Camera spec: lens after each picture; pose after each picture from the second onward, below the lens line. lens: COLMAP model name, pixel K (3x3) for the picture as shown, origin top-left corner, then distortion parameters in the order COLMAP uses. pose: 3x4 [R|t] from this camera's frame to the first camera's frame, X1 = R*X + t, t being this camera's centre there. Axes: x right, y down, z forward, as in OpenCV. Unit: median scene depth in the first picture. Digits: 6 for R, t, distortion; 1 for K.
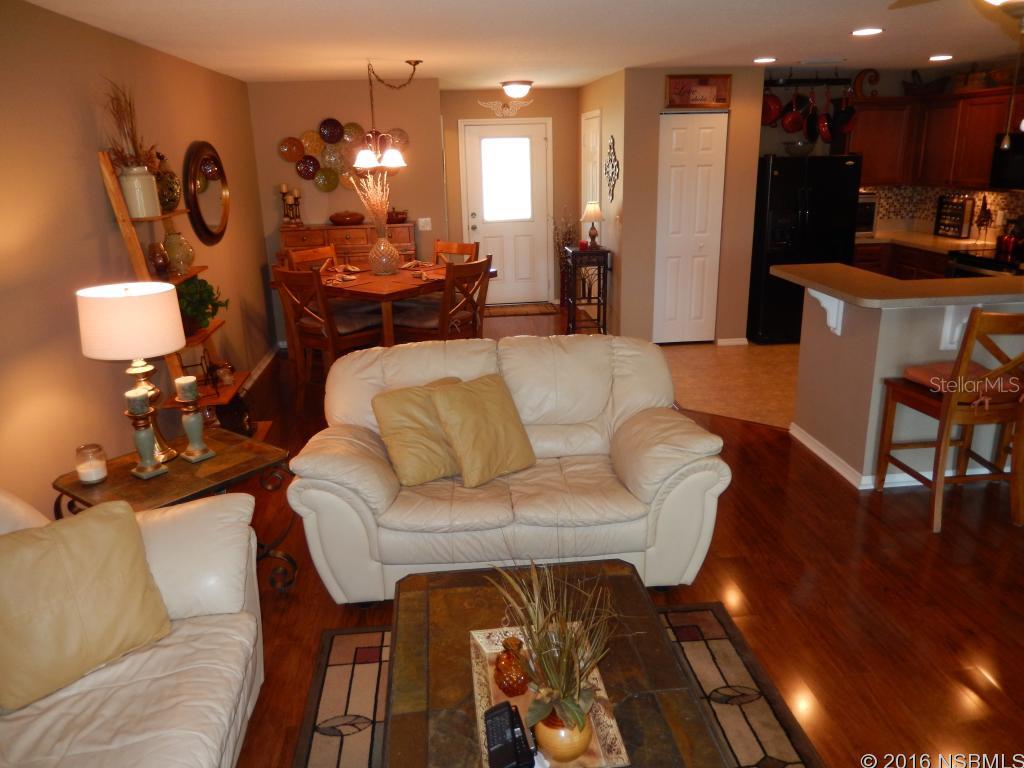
lens RADIAL K [[771.9, 0, 505.7], [0, 771.9, 379.5], [0, 0, 1]] dist [0.000649, -0.009334]
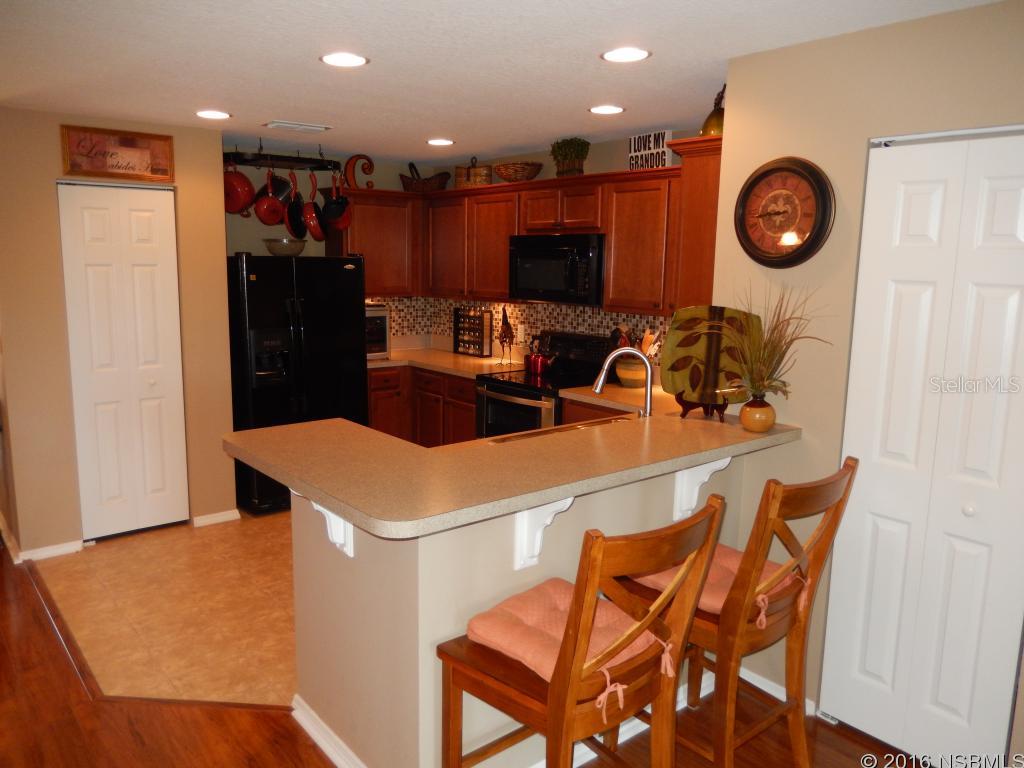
lens RADIAL K [[771.9, 0, 509.0], [0, 771.9, 375.8], [0, 0, 1]] dist [0.000649, -0.009334]
pose [[0.829336, -0.051103, 0.556408, 0.147858], [0.130353, 0.986026, -0.103733, -0.074918], [-0.543332, 0.158559, 0.824408, 0.303654]]
